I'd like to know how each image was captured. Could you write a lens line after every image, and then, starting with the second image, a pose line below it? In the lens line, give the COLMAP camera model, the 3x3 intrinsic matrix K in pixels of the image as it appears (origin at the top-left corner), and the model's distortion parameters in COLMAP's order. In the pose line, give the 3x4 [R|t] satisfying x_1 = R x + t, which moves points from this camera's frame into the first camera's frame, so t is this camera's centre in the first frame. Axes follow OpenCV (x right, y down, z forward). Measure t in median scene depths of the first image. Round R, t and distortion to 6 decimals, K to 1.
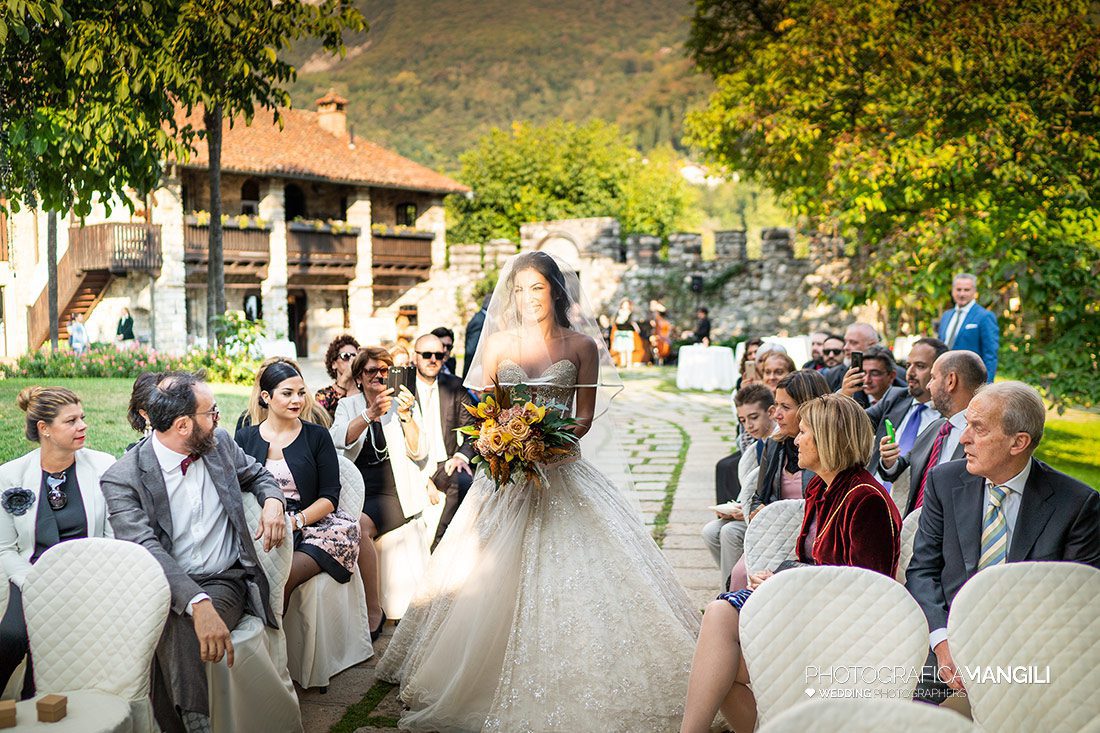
lens RADIAL K [[1278.6, 0, 550.0], [0, 1278.6, 366.5], [0, 0, 1]] dist [-0.050594, 0.078200]
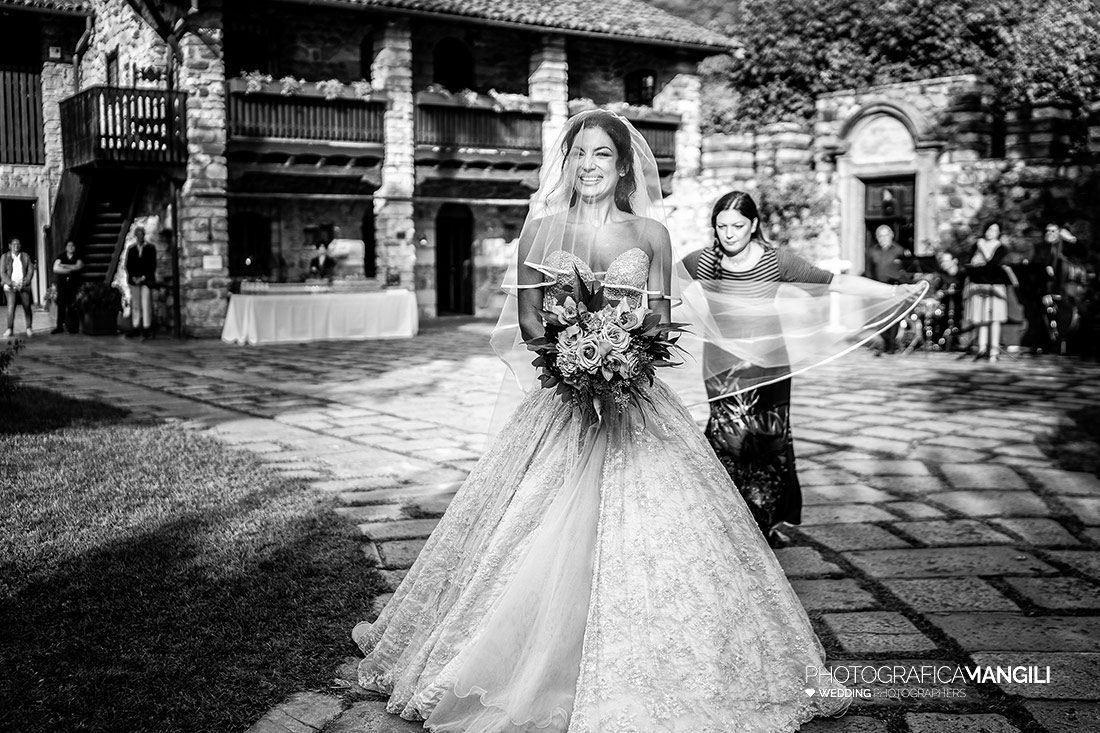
lens RADIAL K [[1278.6, 0, 550.0], [0, 1278.6, 366.5], [0, 0, 1]] dist [-0.050594, 0.078200]
pose [[0.956177, 0.036298, -0.290531, 0.035143], [-0.023144, 0.998551, 0.048586, -0.013556], [0.291873, -0.039733, 0.955631, 0.415518]]
